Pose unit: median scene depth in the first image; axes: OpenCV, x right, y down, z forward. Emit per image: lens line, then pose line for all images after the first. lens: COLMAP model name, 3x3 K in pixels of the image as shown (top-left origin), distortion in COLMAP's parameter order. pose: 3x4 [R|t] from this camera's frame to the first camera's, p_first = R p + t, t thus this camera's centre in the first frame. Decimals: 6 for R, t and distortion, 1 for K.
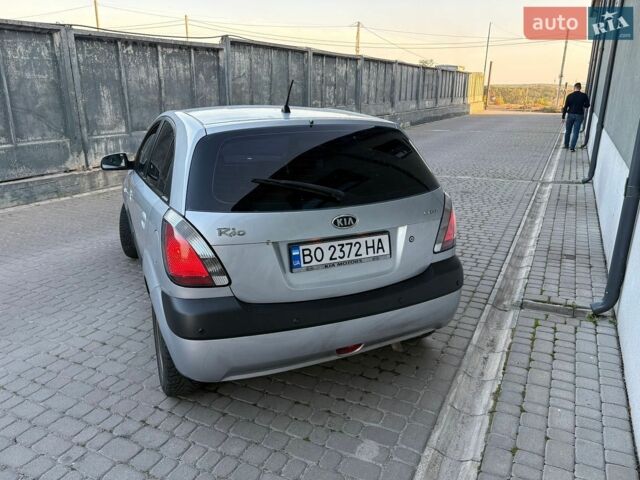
lens RADIAL K [[489.9, 0, 327.0], [0, 489.9, 238.0], [0, 0, 1]] dist [0.022164, -0.002317]
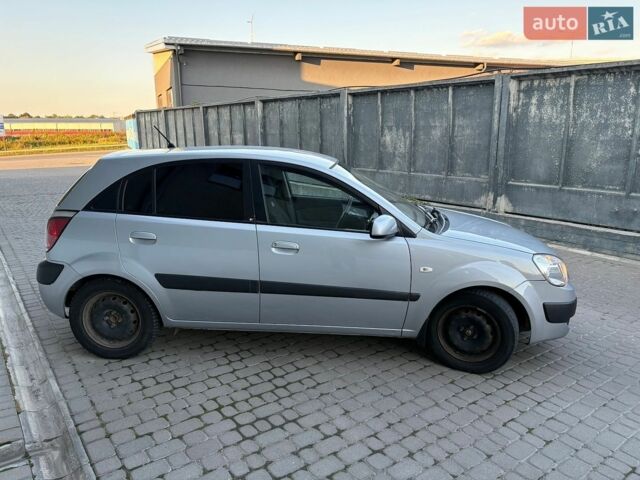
lens RADIAL K [[488.8, 0, 323.9], [0, 488.8, 234.7], [0, 0, 1]] dist [0.041598, -0.036761]
pose [[-0.458680, 0.185996, -0.868918, 0.365674], [-0.261915, 0.906109, 0.332215, -0.227039], [0.849125, 0.379963, -0.366899, 0.730611]]
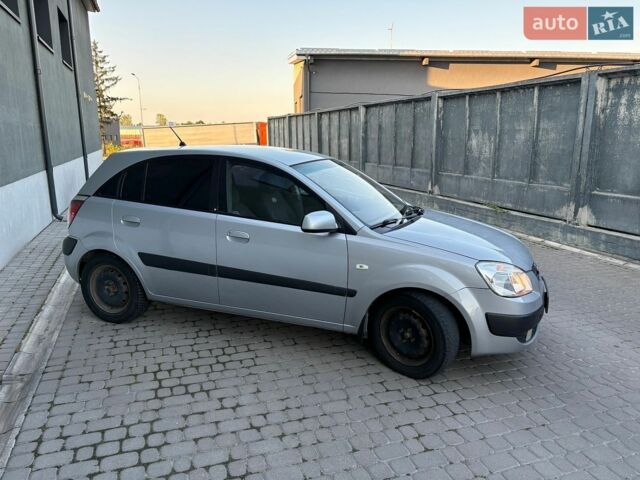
lens RADIAL K [[489.4, 0, 322.0], [0, 489.4, 229.8], [0, 0, 1]] dist [0.042956, -0.031823]
pose [[-0.698464, 0.132301, -0.703309, 0.284119], [-0.215030, 0.898552, 0.382578, -0.267991], [0.682576, 0.418450, -0.599158, 0.881913]]
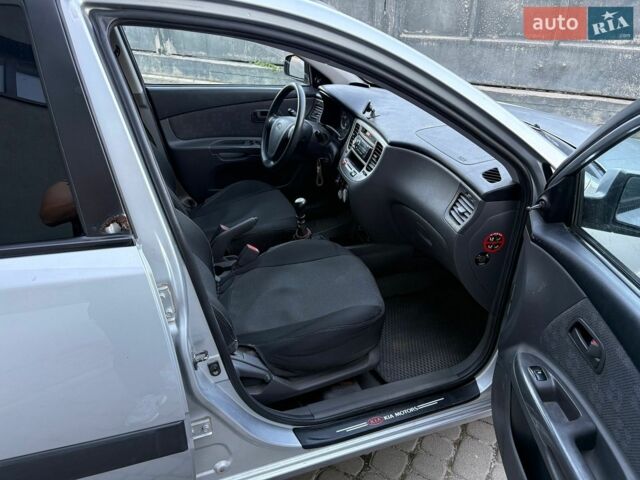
lens RADIAL K [[489.9, 0, 327.0], [0, 489.9, 238.0], [0, 0, 1]] dist [0.022164, -0.002317]
pose [[-0.071578, 0.469121, -0.880228, 0.113902], [-0.293925, 0.833385, 0.468057, -0.145678], [0.953144, 0.292224, 0.078235, 0.555037]]
